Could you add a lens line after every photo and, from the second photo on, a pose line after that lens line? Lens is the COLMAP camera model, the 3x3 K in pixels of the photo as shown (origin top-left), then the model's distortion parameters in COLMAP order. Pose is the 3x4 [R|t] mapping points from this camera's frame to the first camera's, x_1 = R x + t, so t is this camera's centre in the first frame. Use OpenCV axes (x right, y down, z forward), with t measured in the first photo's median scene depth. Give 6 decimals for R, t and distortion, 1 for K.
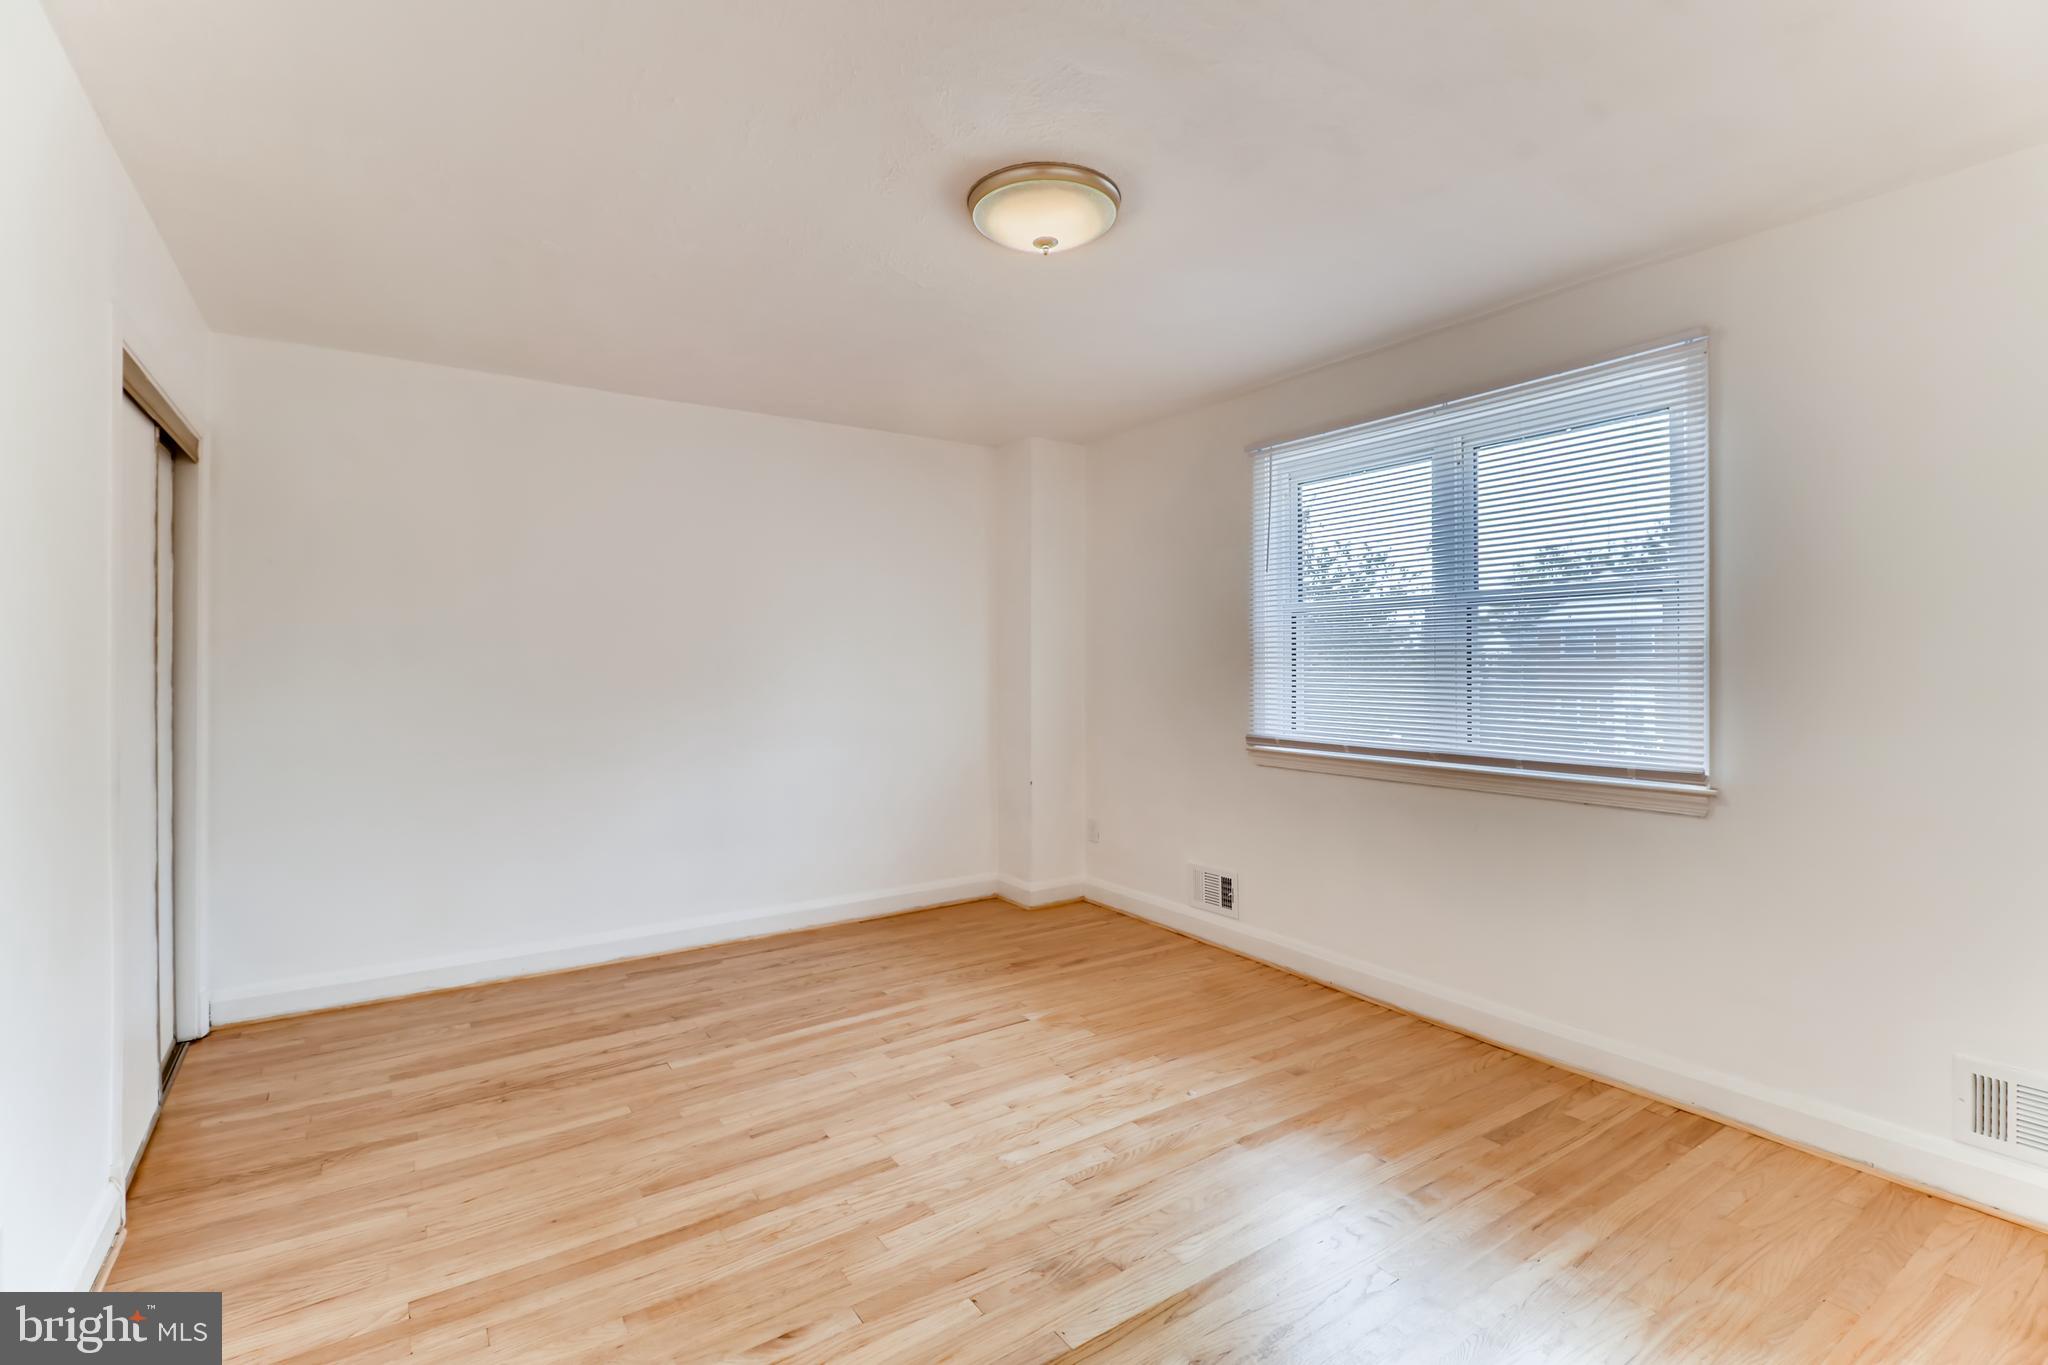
lens RADIAL K [[937.9, 0, 1028.9], [0, 937.9, 667.5], [0, 0, 1]] dist [0.023526, -0.016877]
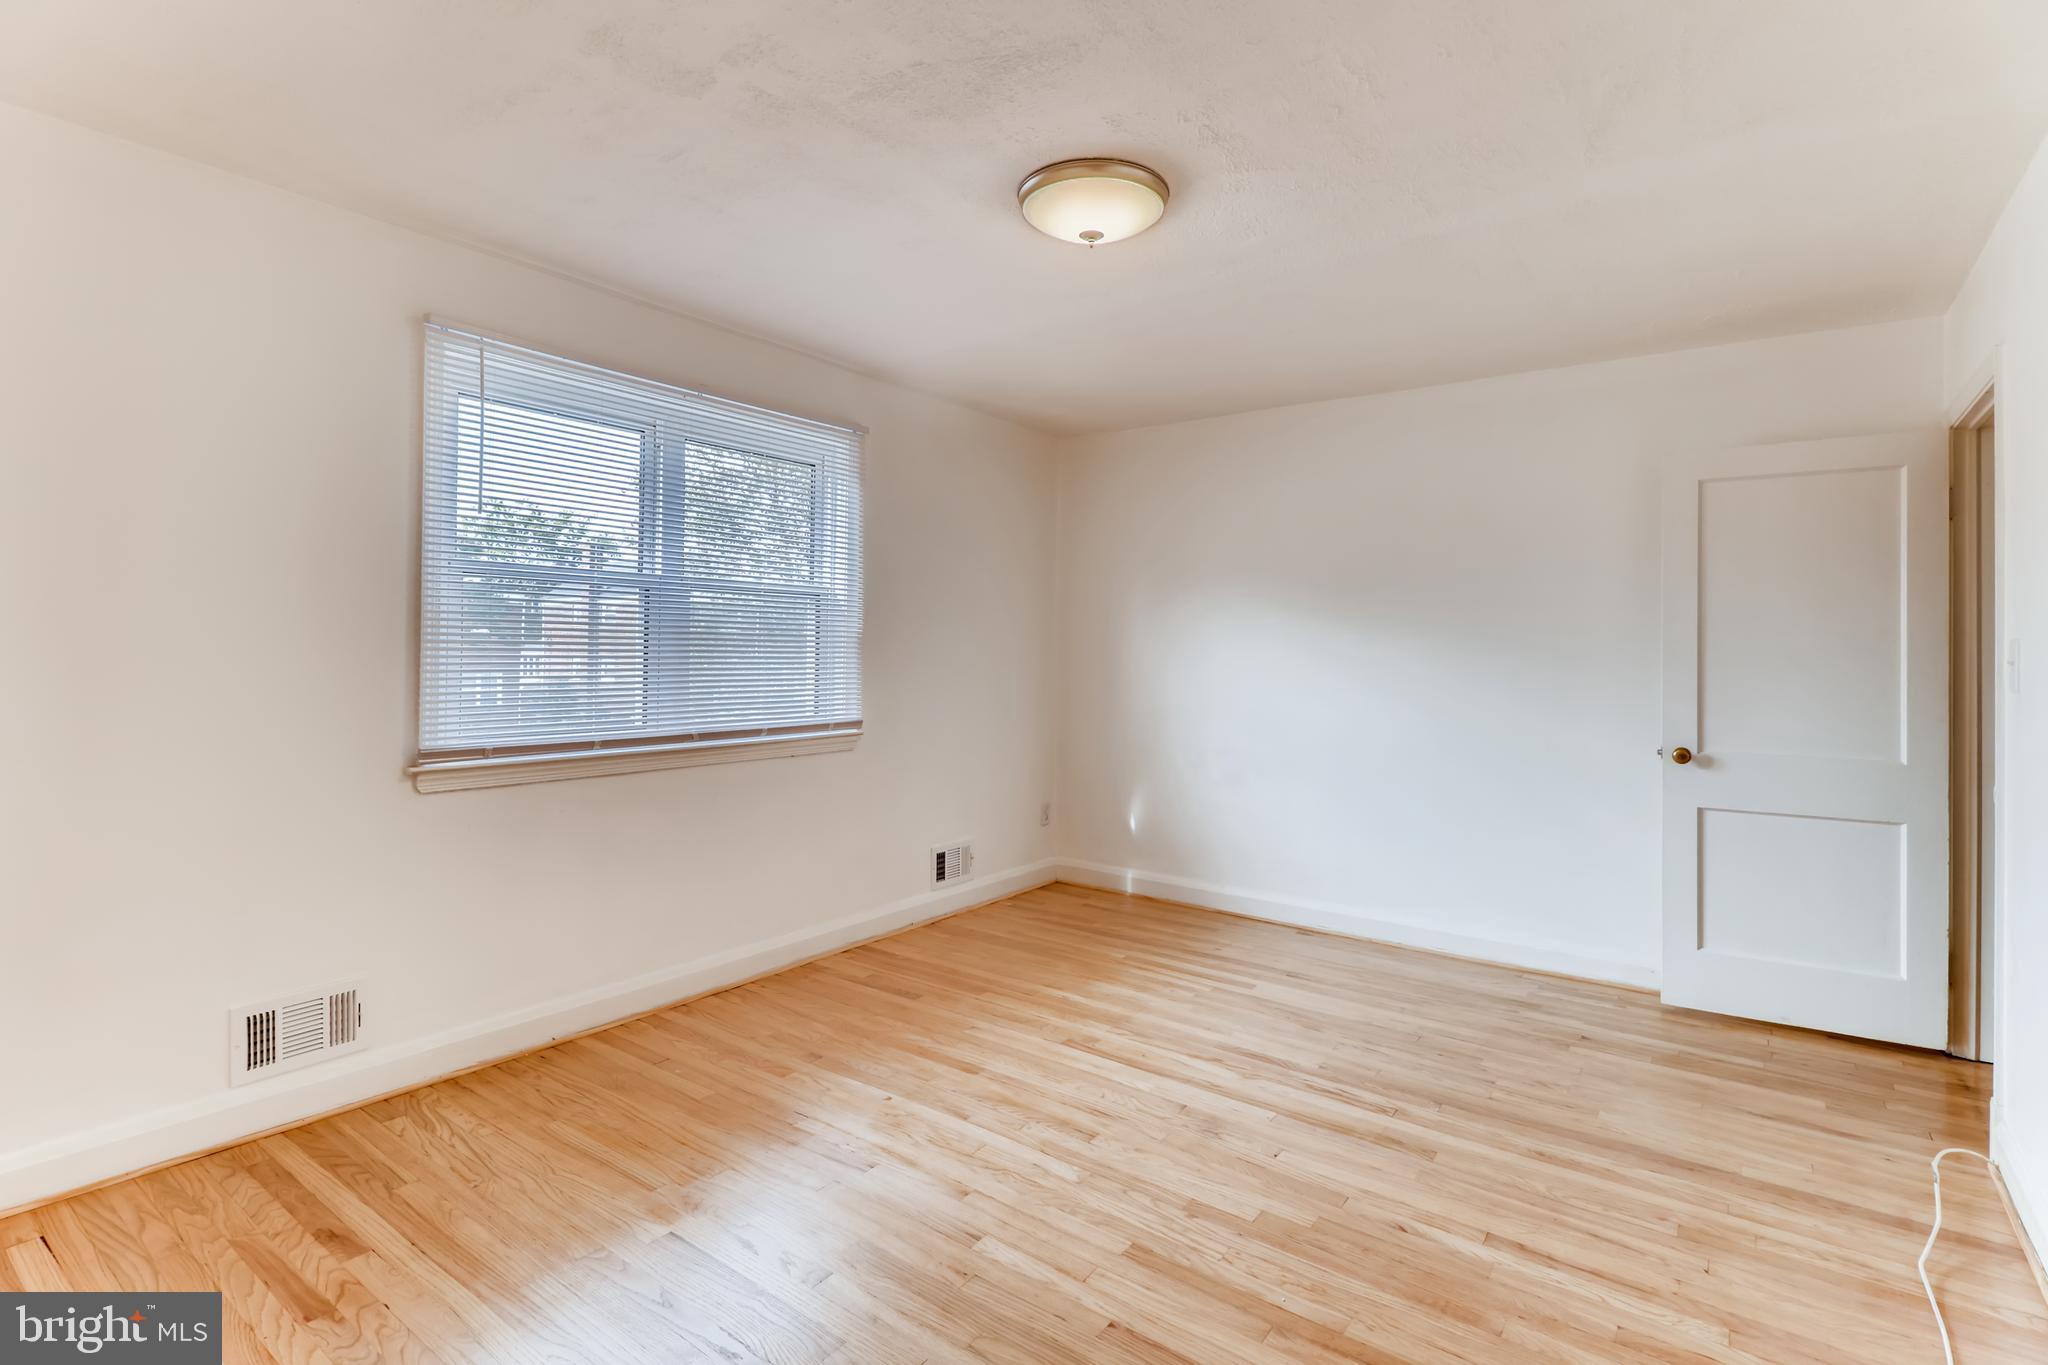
lens RADIAL K [[937.9, 0, 1028.9], [0, 937.9, 667.5], [0, 0, 1]] dist [0.023526, -0.016877]
pose [[-0.311087, -0.021916, 0.950129, -0.850444], [-0.004810, 0.999758, 0.021486, -0.012523], [-0.950369, 0.002113, -0.311117, 1.262583]]
